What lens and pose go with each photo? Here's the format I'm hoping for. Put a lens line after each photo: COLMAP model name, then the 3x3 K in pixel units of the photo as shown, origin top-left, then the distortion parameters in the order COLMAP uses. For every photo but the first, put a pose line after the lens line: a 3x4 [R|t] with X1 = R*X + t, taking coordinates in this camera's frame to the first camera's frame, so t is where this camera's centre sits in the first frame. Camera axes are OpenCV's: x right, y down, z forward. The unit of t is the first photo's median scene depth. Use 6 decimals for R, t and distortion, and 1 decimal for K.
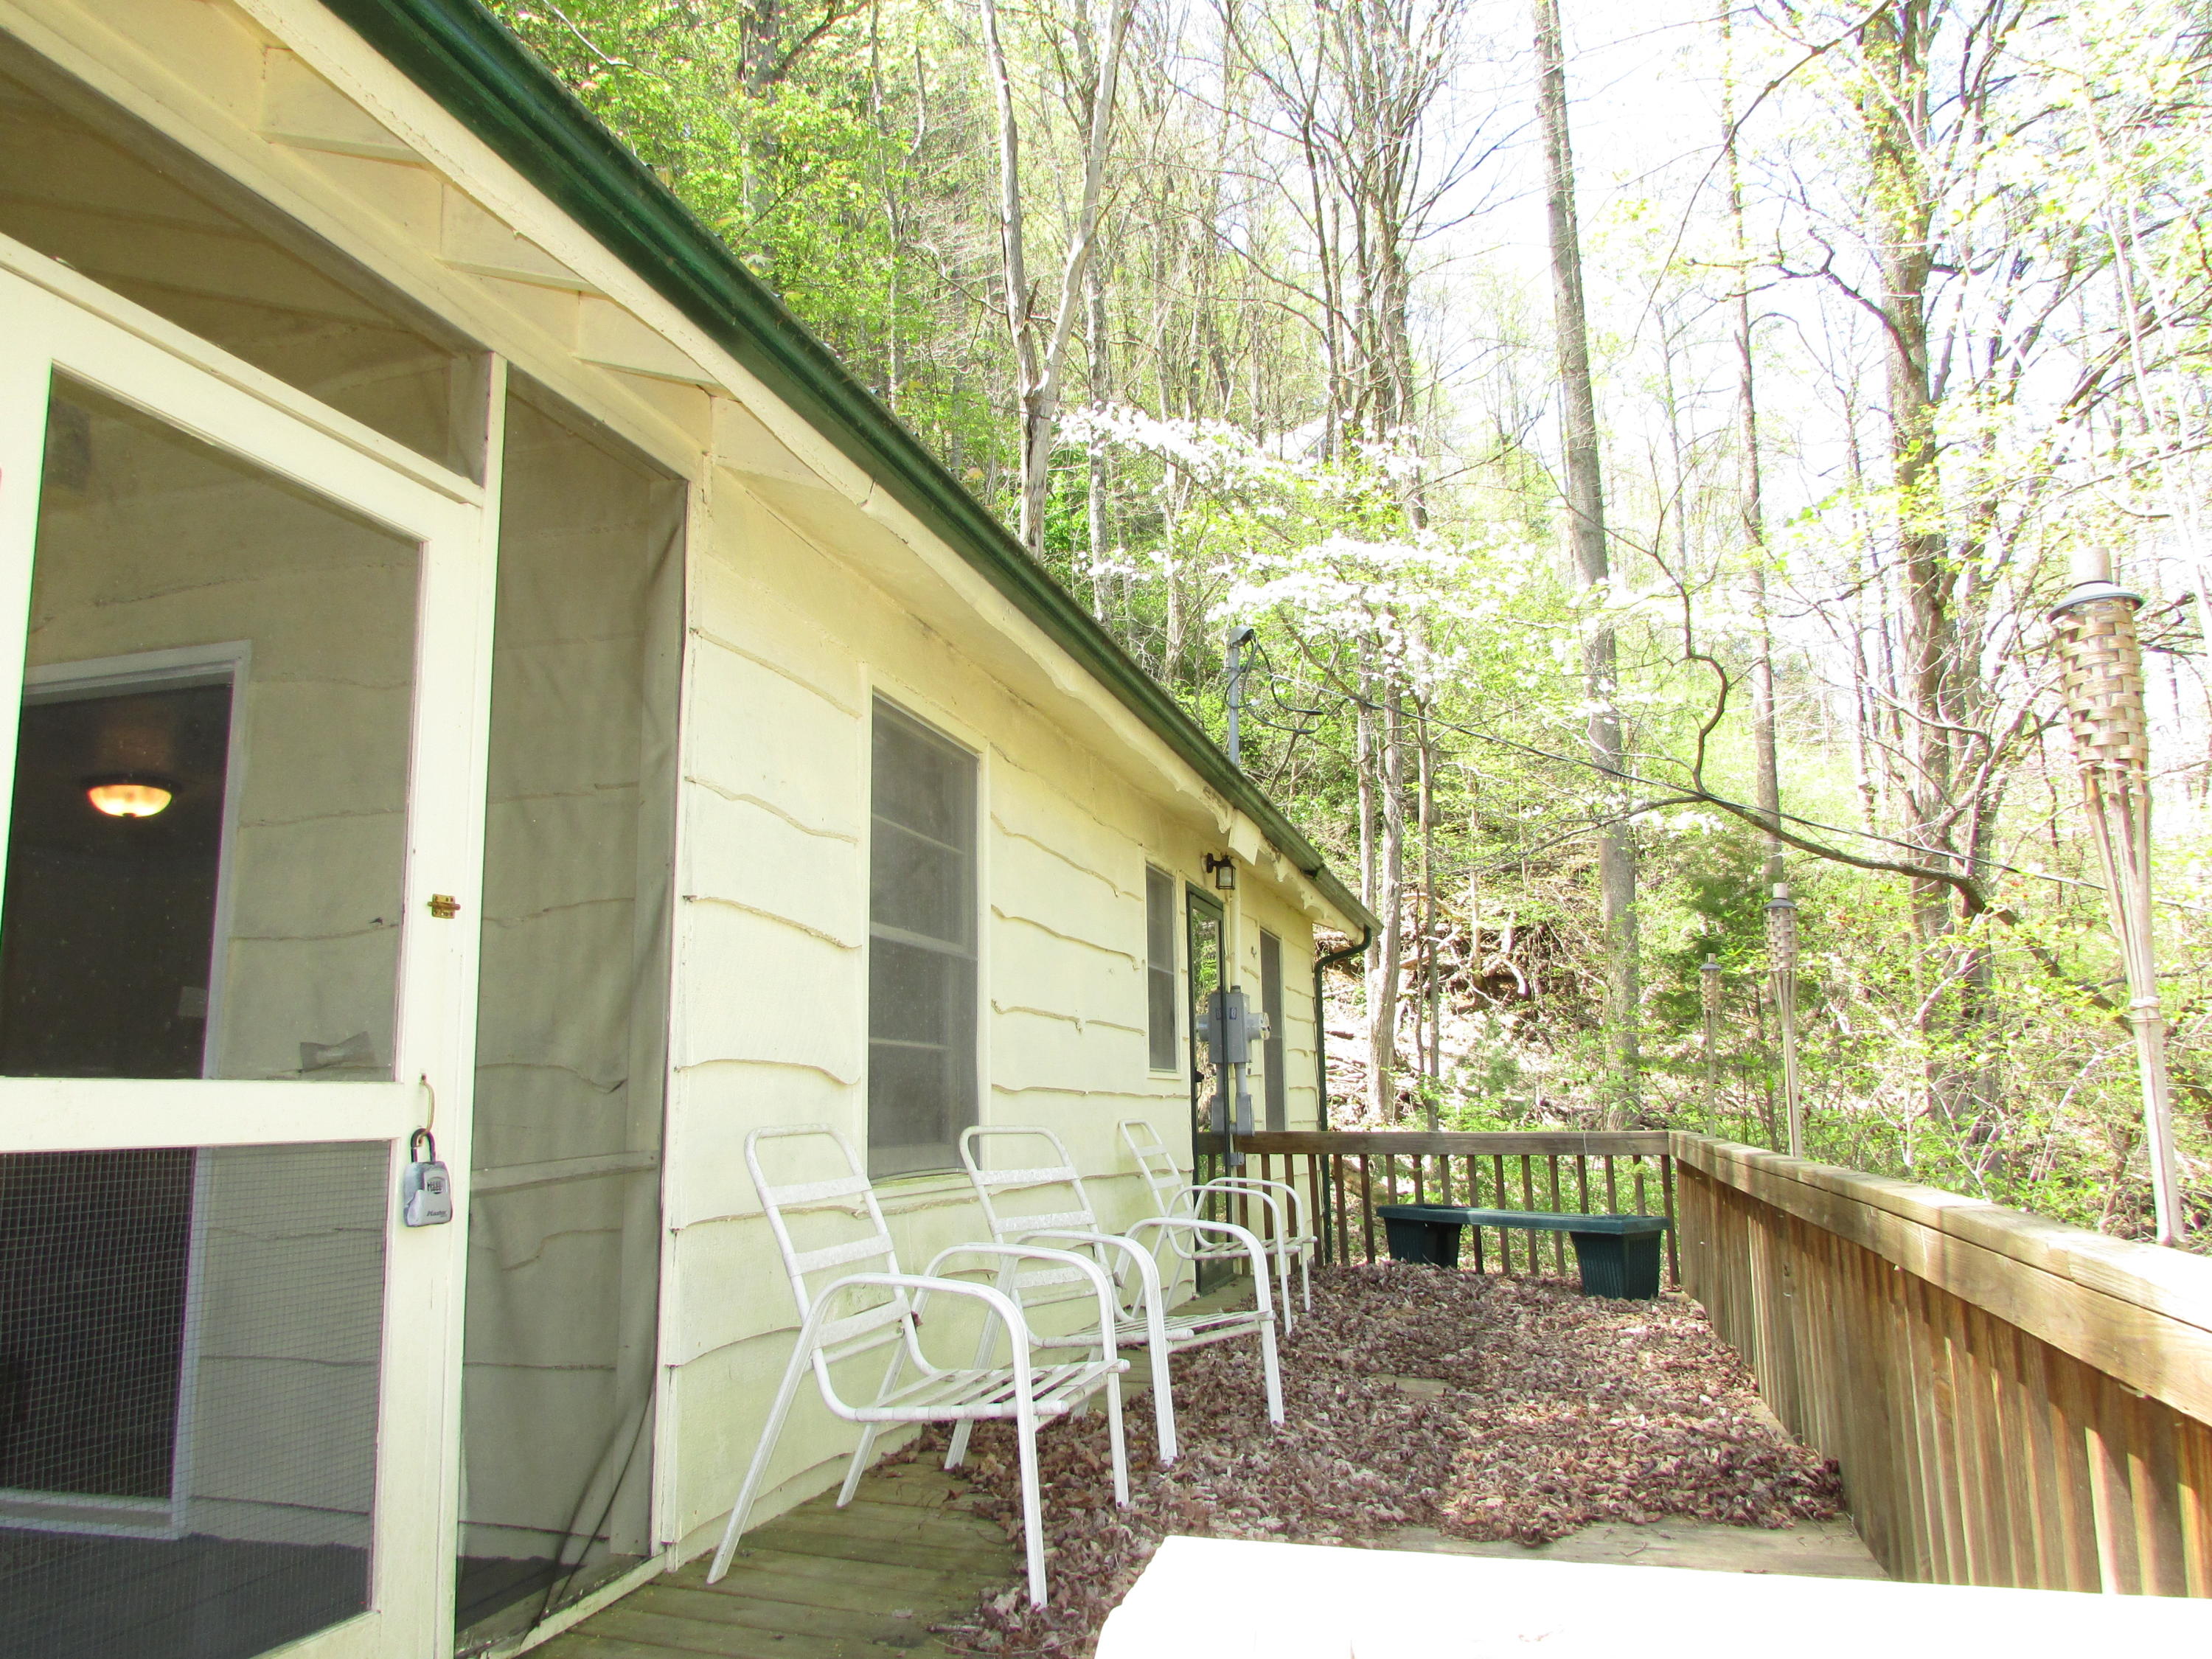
lens RADIAL K [[1591.6, 0, 1100.4], [0, 1591.6, 820.0], [0, 0, 1]] dist [-0.020482, 0.001172]
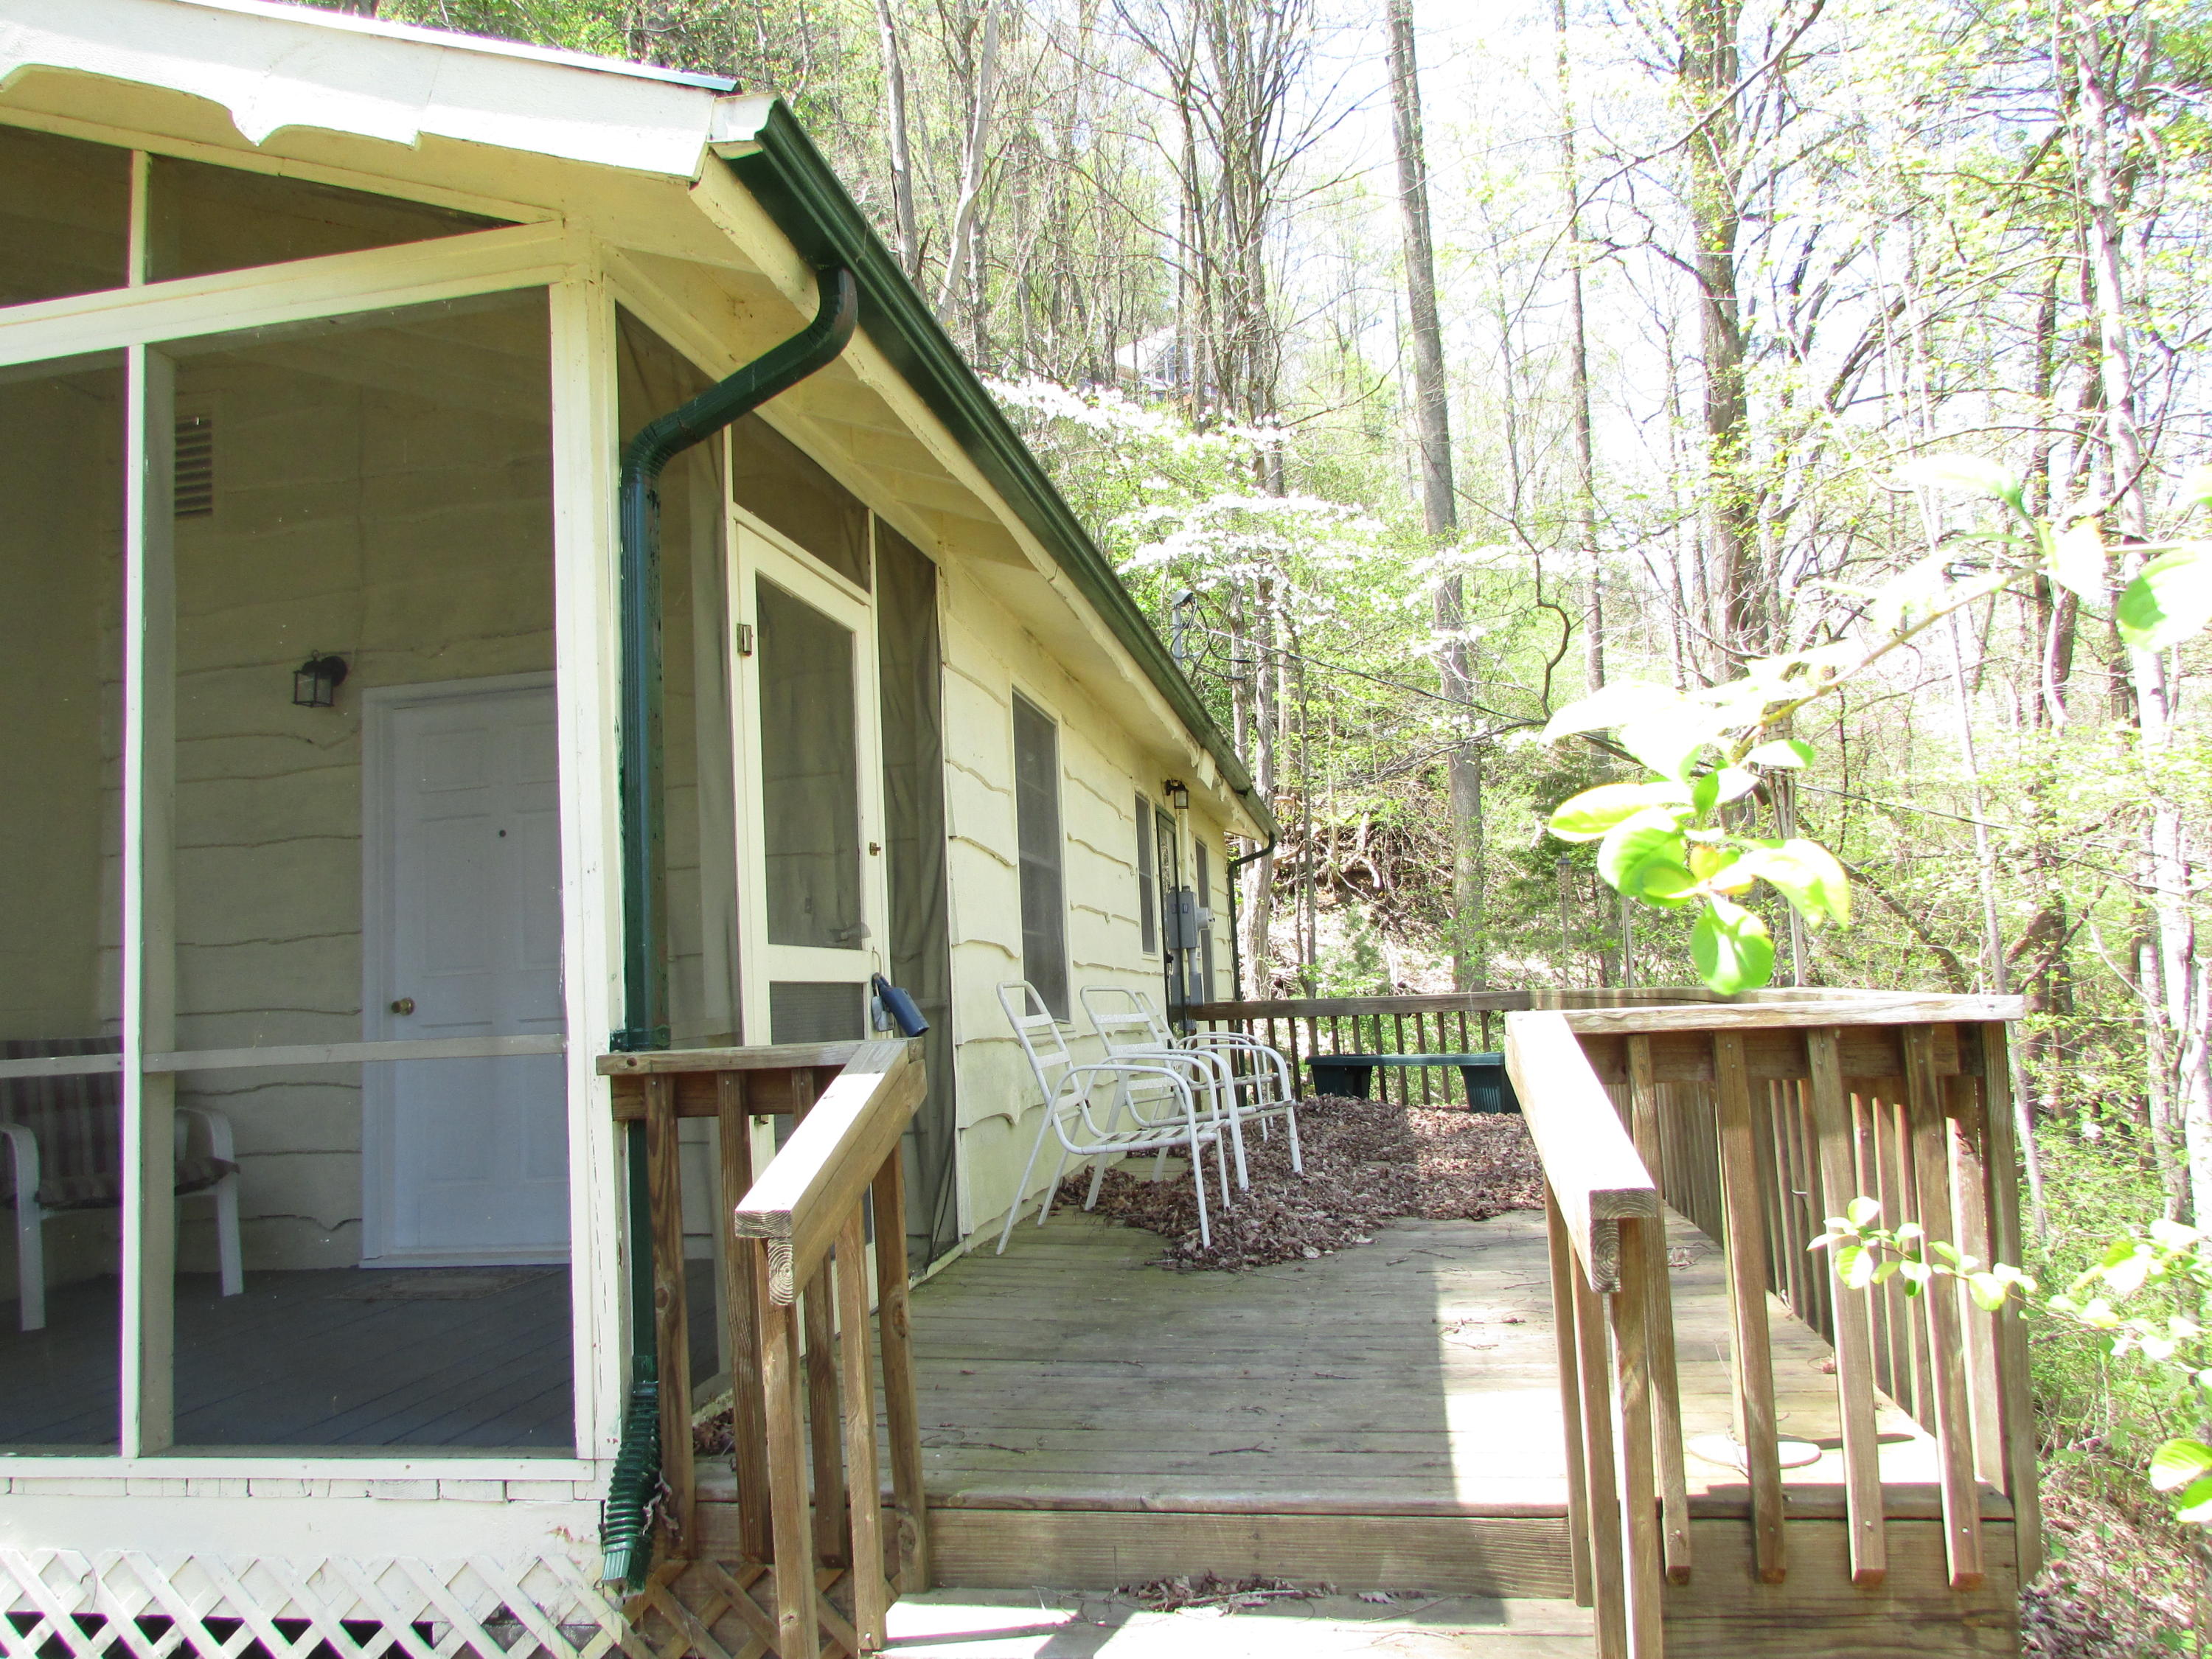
lens RADIAL K [[1591.6, 0, 1100.4], [0, 1591.6, 820.0], [0, 0, 1]] dist [-0.020482, 0.001172]
pose [[0.994935, -0.023515, 0.097736, -0.076715], [0.017616, 0.997995, 0.060787, -0.017372], [-0.098970, -0.058757, 0.993354, -0.163625]]
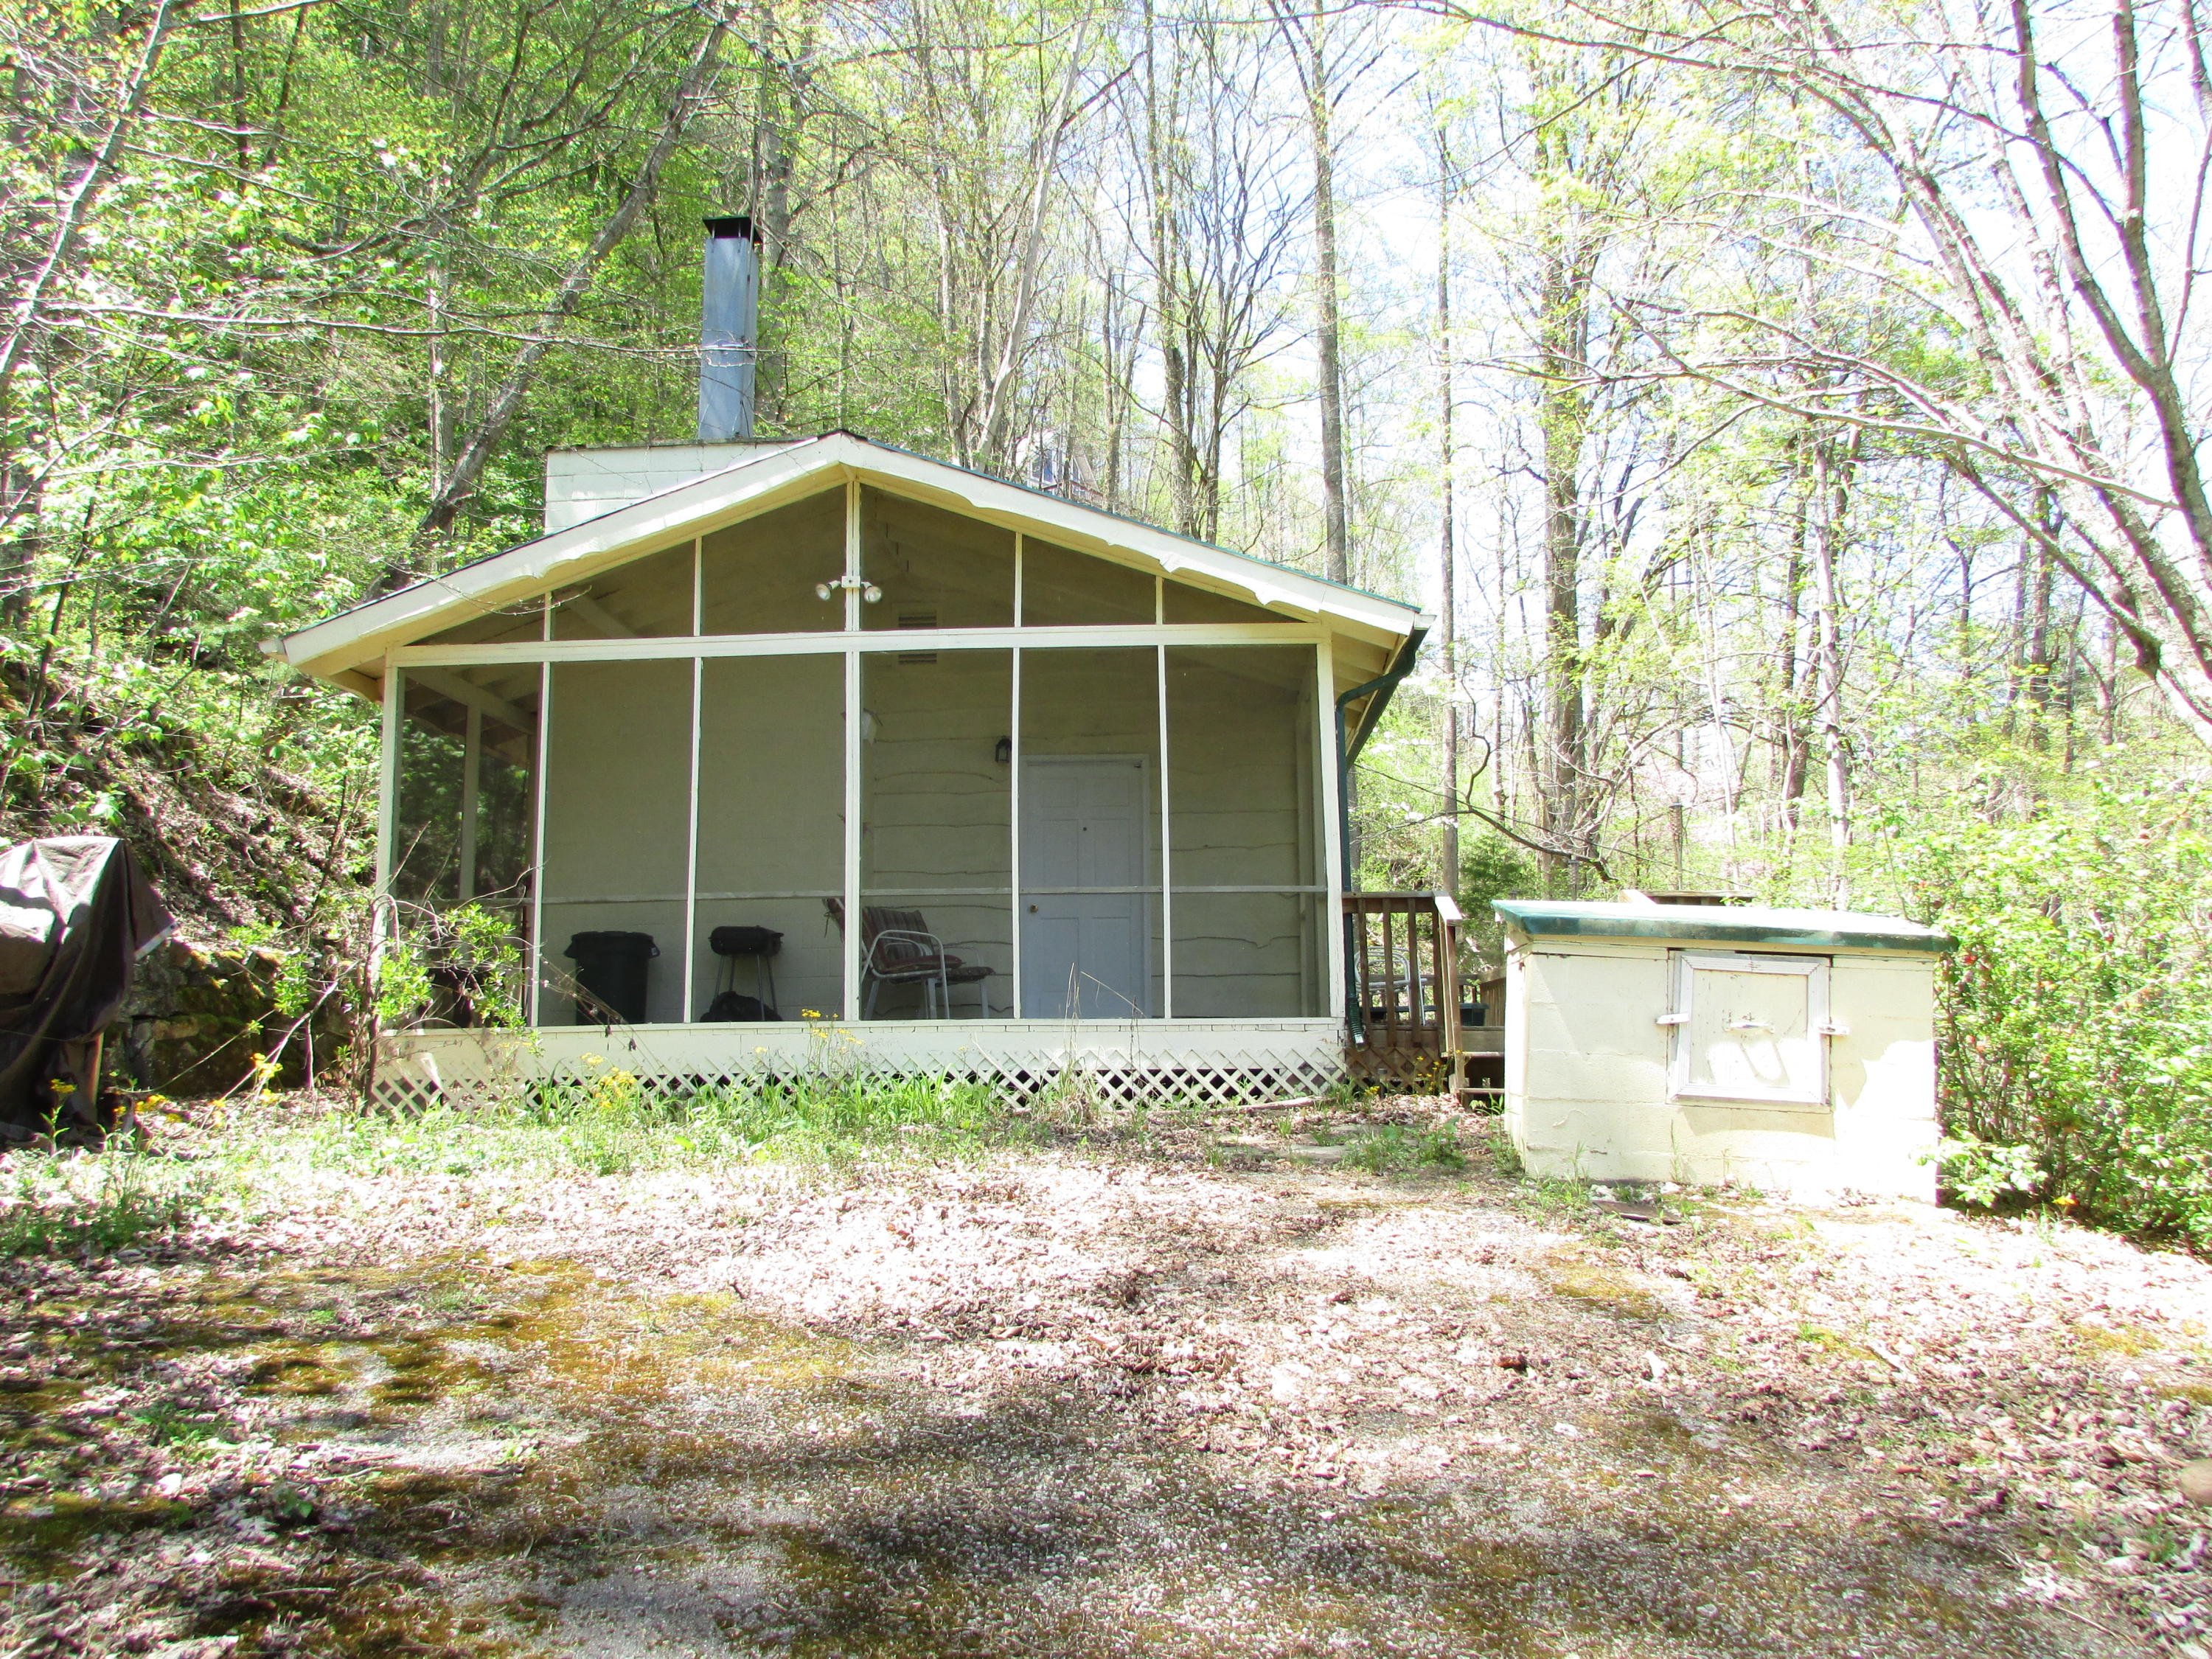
lens RADIAL K [[1588.5, 0, 1101.1], [0, 1588.5, 820.9], [0, 0, 1]] dist [-0.023167, -0.002736]
pose [[0.973355, 0.047425, 0.224347, -0.393154], [-0.052464, 0.998486, 0.016546, -0.010485], [-0.223223, -0.027875, 0.974369, -0.608957]]
